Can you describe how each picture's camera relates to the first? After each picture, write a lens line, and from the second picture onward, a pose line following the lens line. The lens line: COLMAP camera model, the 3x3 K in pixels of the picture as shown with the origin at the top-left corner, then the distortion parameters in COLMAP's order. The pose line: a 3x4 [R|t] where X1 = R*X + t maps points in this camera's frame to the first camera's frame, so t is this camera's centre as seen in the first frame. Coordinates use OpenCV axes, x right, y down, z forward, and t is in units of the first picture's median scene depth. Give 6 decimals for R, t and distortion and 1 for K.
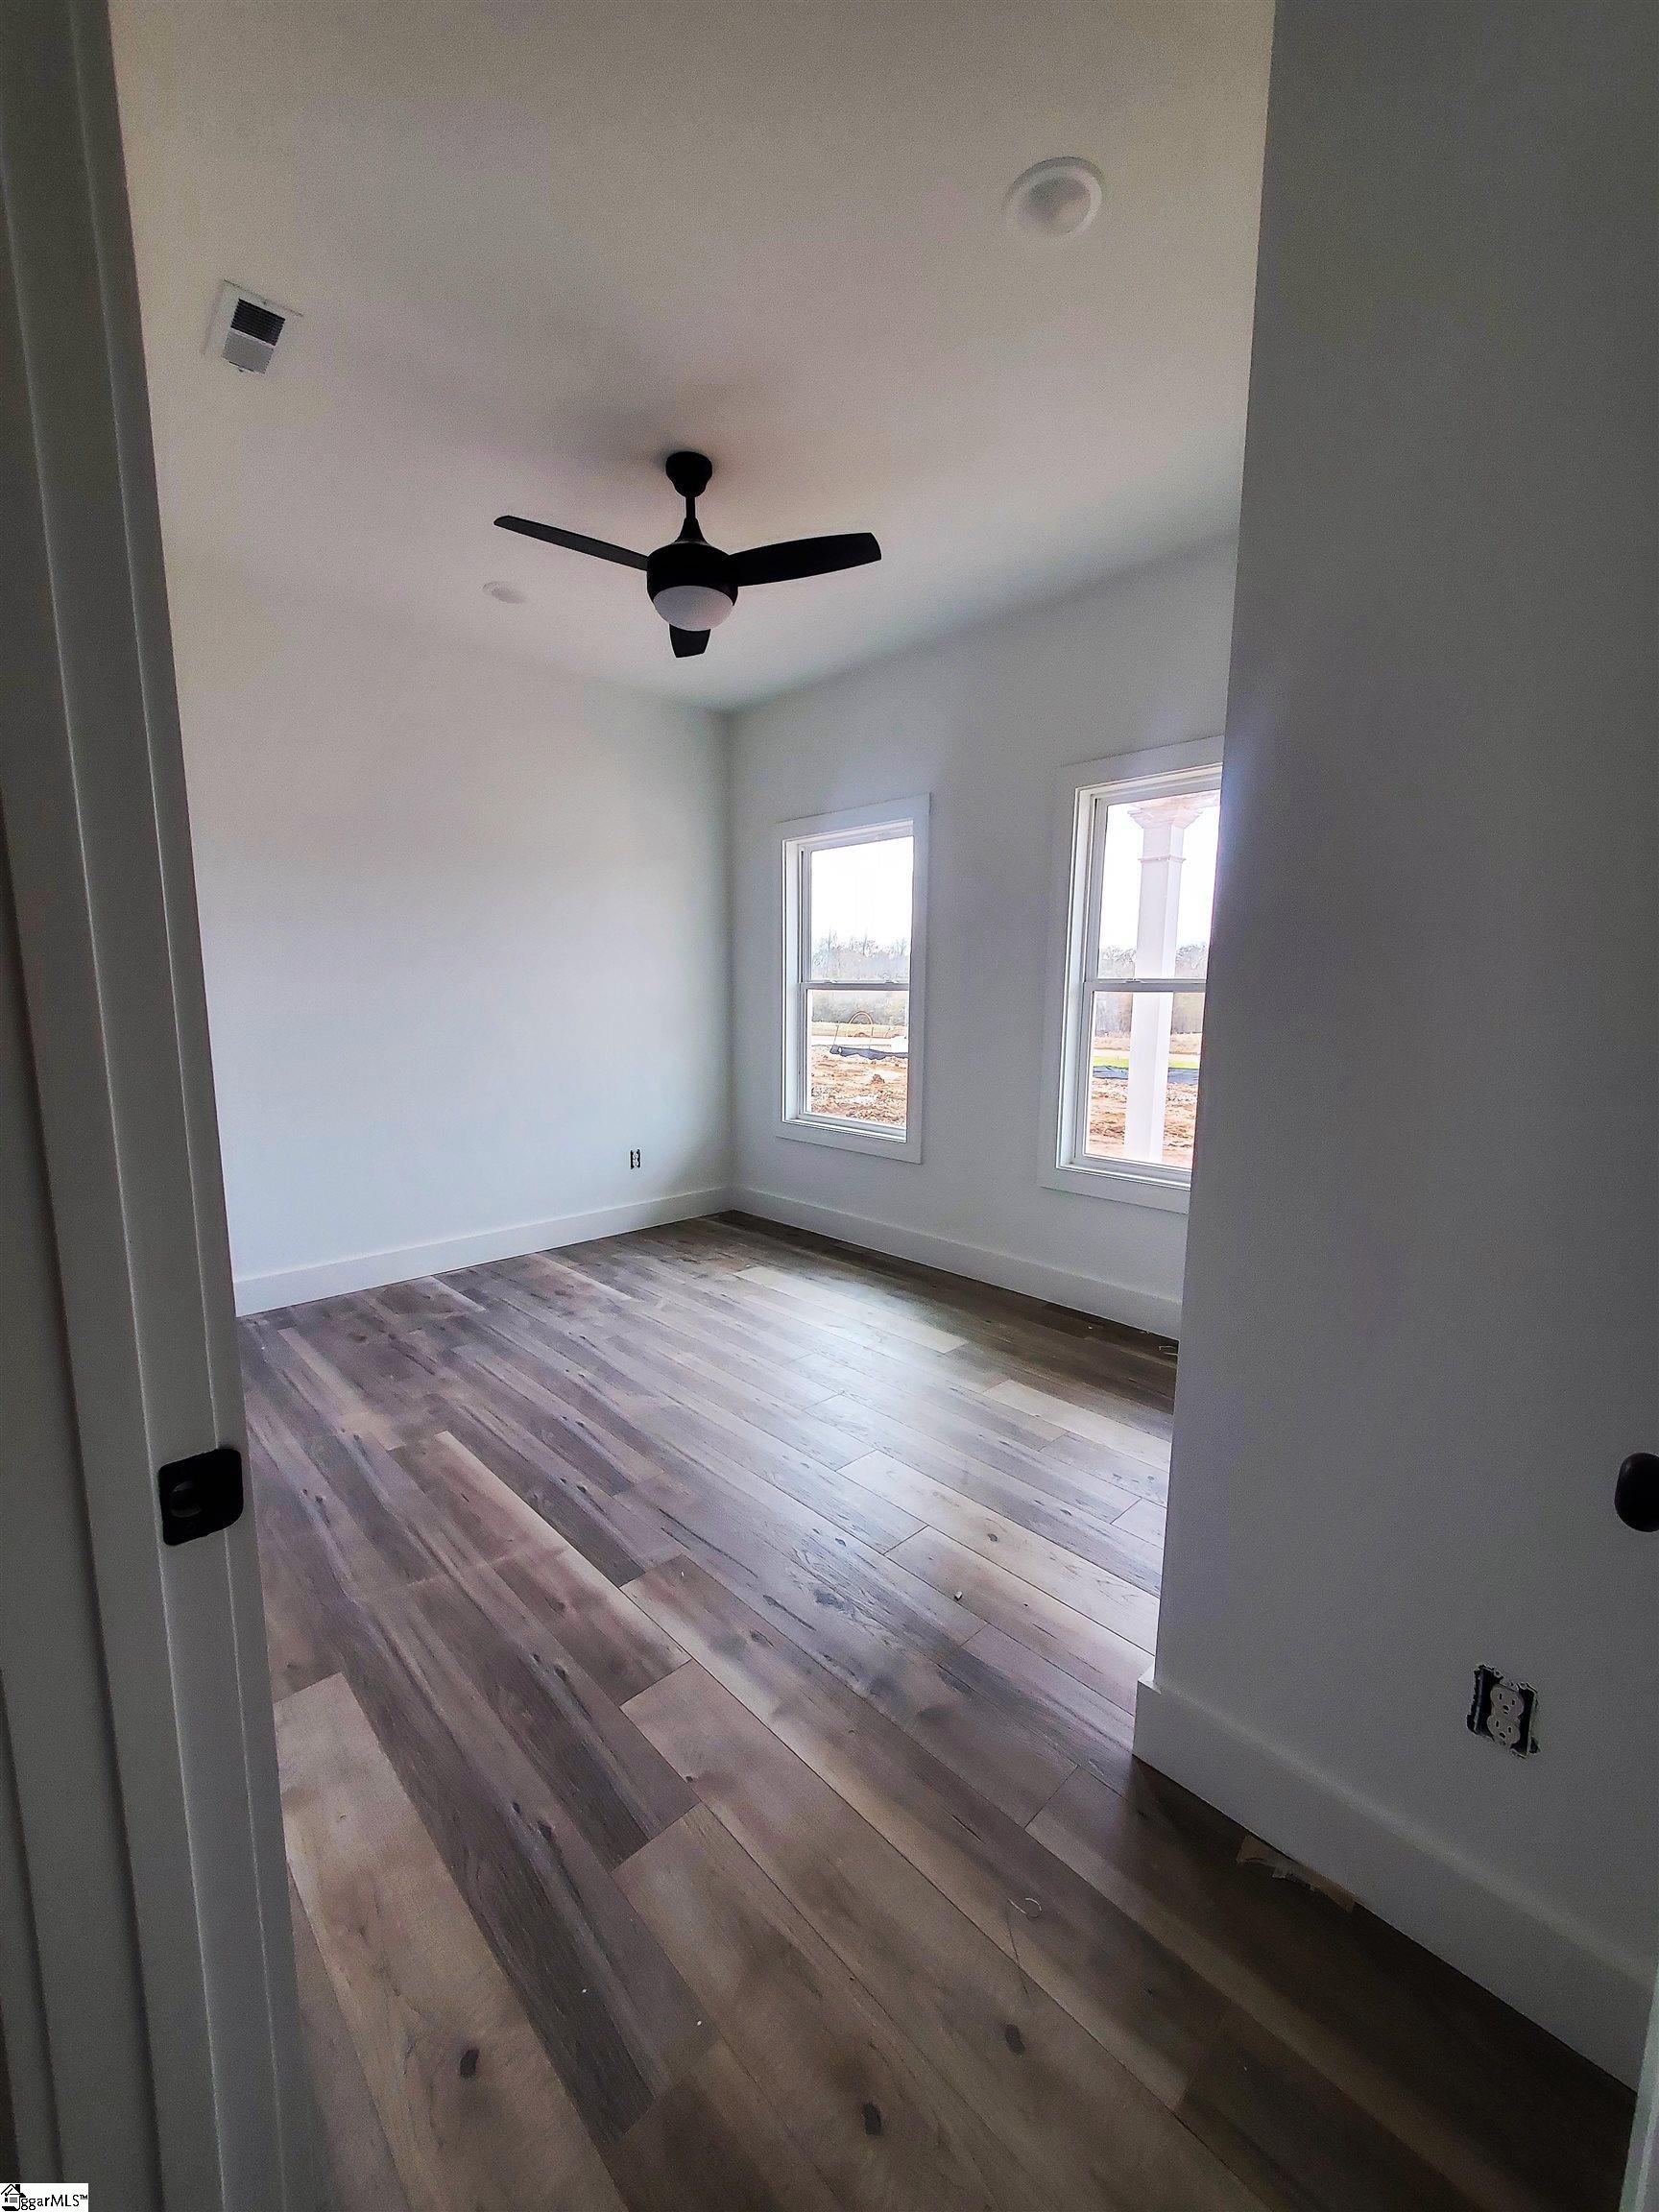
lens RADIAL K [[890.3, 0, 816.3], [0, 890.3, 1114.2], [0, 0, 1]] dist [0.025252, 0.000152]
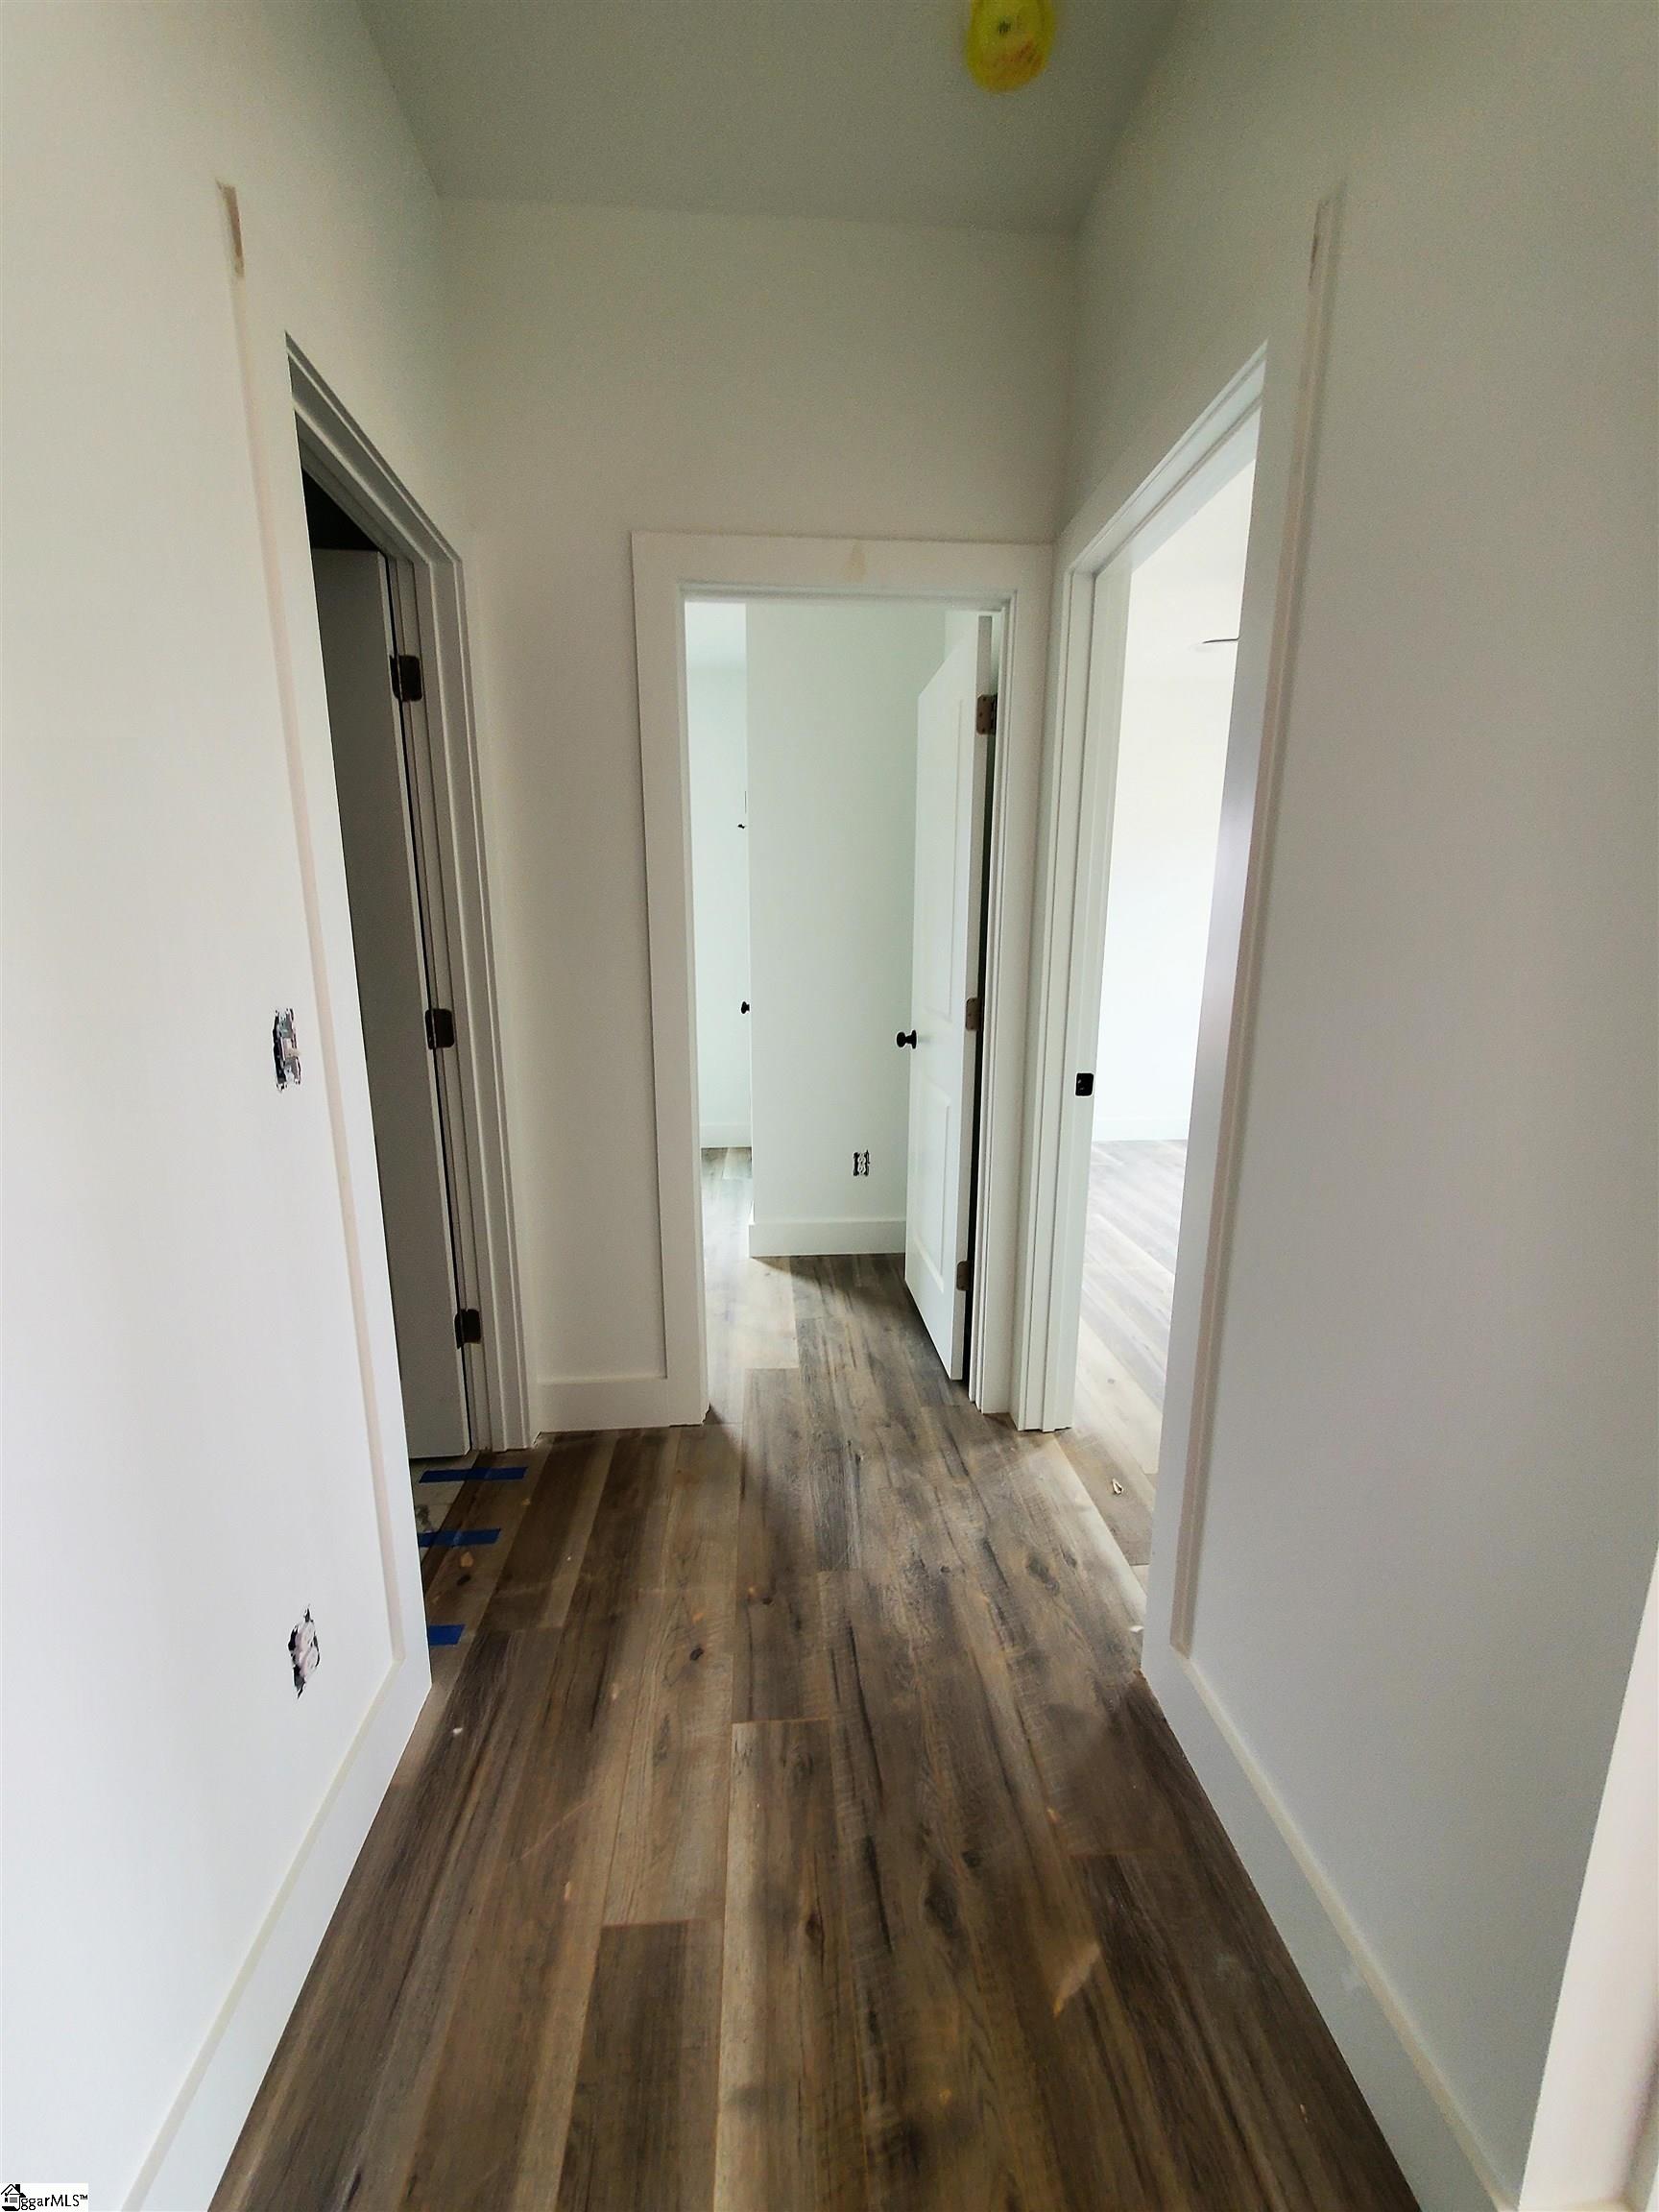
lens RADIAL K [[890.3, 0, 817.3], [0, 890.3, 1115.6], [0, 0, 1]] dist [0.025252, 0.000152]
pose [[0.775585, 0.137738, -0.616032, 0.164332], [-0.103557, 0.990445, 0.091075, 0.077835], [0.622691, -0.006842, 0.782438, -0.575978]]
